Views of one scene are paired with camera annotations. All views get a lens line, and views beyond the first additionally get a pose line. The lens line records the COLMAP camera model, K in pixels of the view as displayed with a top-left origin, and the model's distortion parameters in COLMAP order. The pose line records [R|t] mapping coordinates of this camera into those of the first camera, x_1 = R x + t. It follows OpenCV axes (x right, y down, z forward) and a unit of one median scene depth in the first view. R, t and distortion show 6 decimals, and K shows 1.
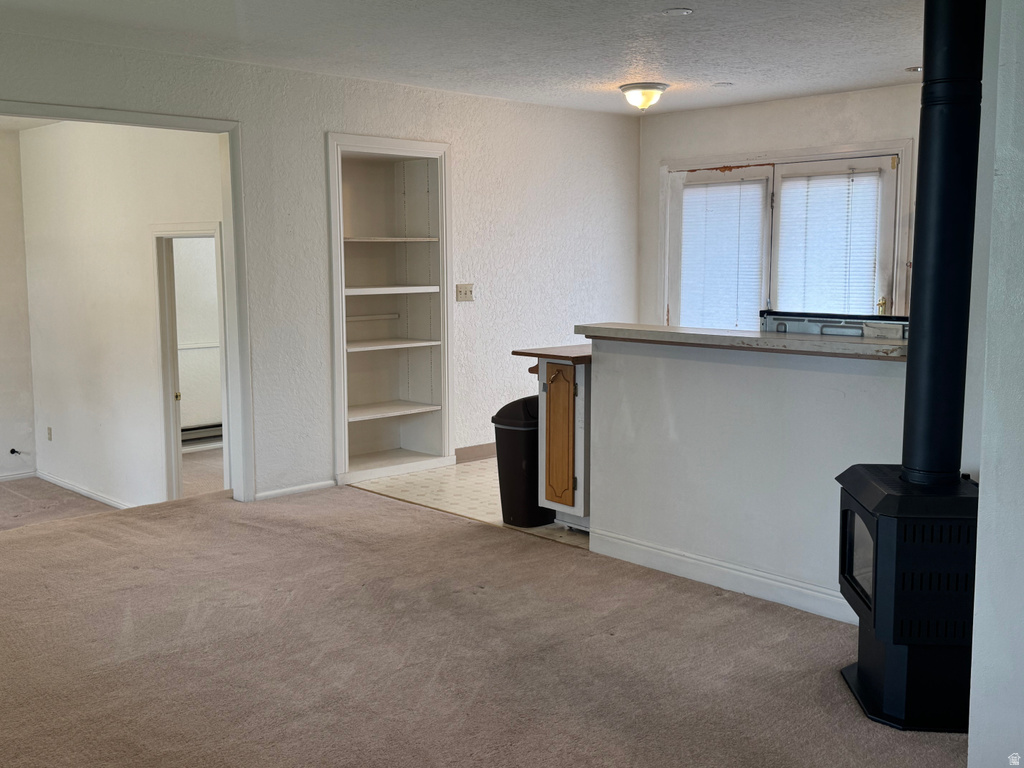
lens RADIAL K [[1107.1, 0, 512.0], [0, 1107.1, 384.0], [0, 0, 1]] dist [0.136084, -0.019550]
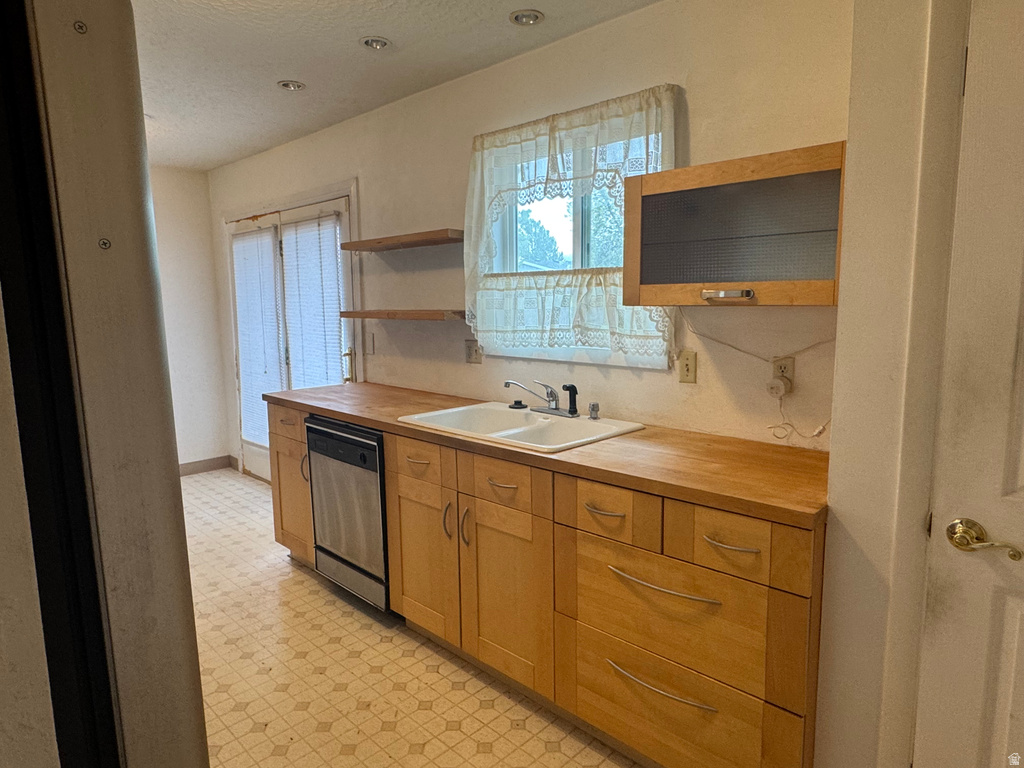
lens RADIAL K [[634.1, 0, 512.0], [0, 634.1, 384.0], [0, 0, 1]] dist [0.000042, 0.003008]
pose [[0.999758, -0.009033, 0.020035, 0.442919], [0.008777, 0.999879, 0.012817, -0.050768], [-0.020148, -0.012638, 0.999717, 0.449245]]
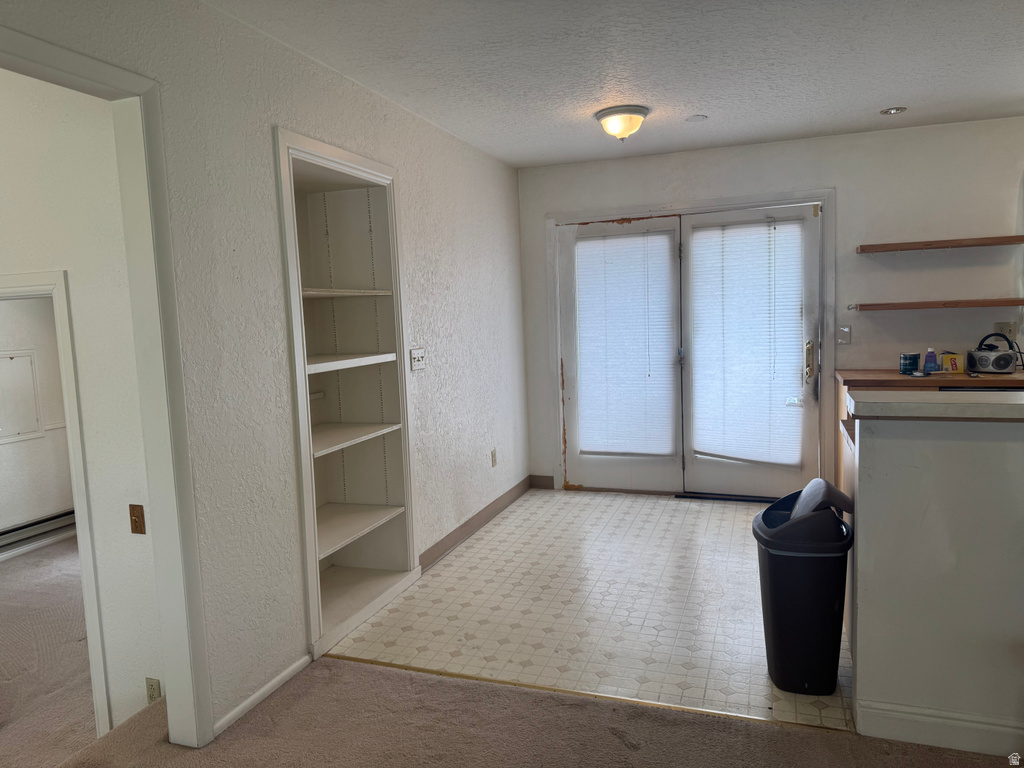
lens RADIAL K [[718.3, 0, 500.8], [0, 718.3, 382.8], [0, 0, 1]] dist [0.091960, -0.174156]
pose [[0.899476, -0.074349, 0.430598, -0.211851], [0.088062, 0.996043, -0.011970, -0.053818], [-0.428004, 0.048686, 0.902464, 0.505667]]
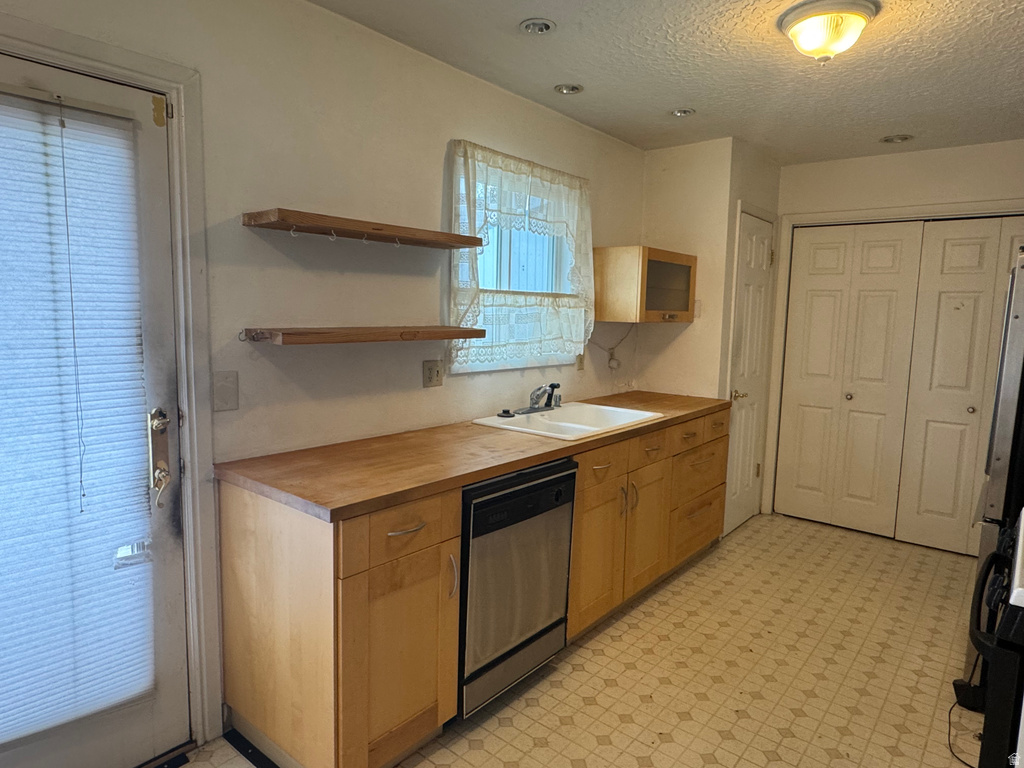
lens RADIAL K [[634.1, 0, 512.0], [0, 634.1, 384.0], [0, 0, 1]] dist [0.000042, 0.003008]
pose [[-0.112630, -0.114961, 0.986964, 0.059080], [0.097861, 0.987172, 0.126152, -0.102581], [-0.988806, 0.110794, -0.099935, 0.859153]]
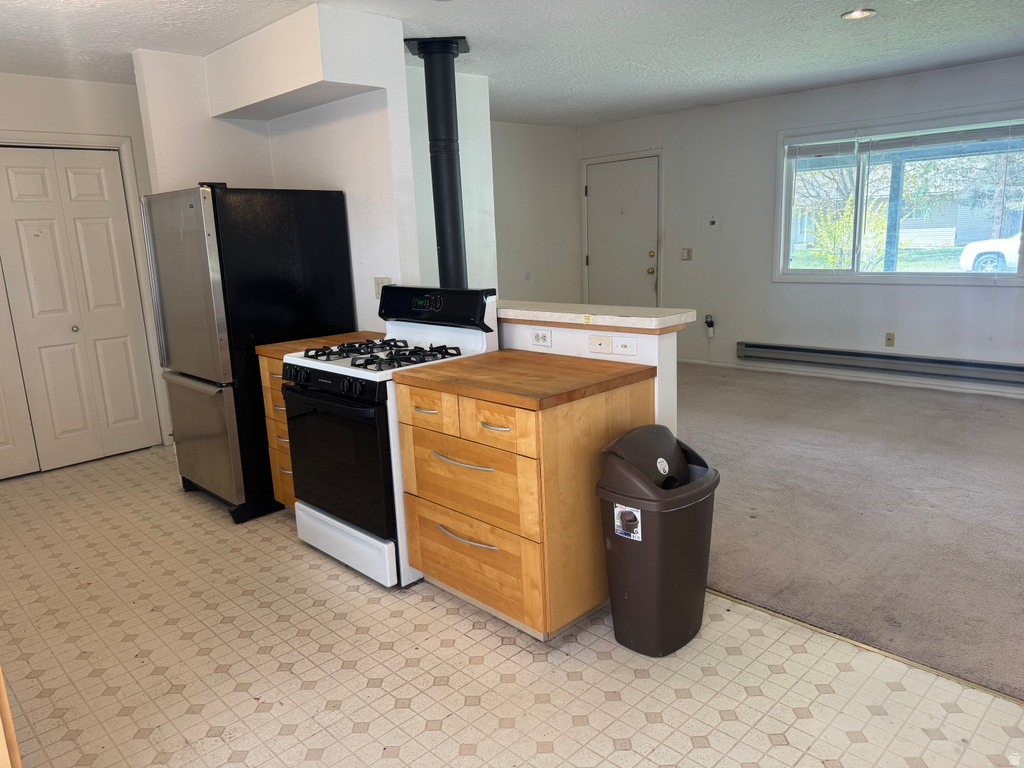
lens RADIAL K [[723.0, 0, 512.0], [0, 723.0, 384.0], [0, 0, 1]] dist [0.054464, -0.071326]
pose [[-0.998796, 0.048848, 0.004554, 0.135141], [0.047639, 0.943498, 0.327937, -0.127620], [0.011723, 0.327759, -0.944689, 1.069356]]
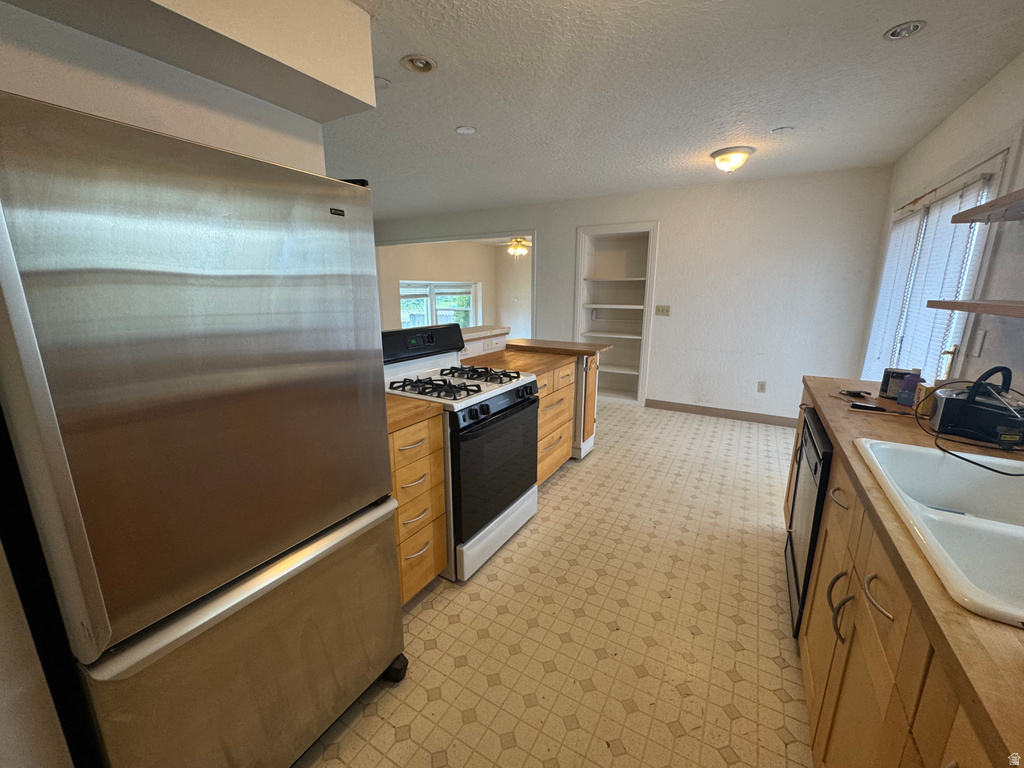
lens RADIAL K [[410.3, 0, 512.0], [0, 410.3, 384.0], [0, 0, 1]] dist [-0.002552, -0.000620]
pose [[0.268946, 0.220783, -0.937509, 0.506790], [-0.121801, 0.973354, 0.194283, -0.066633], [0.955423, 0.061938, 0.288671, 0.603660]]
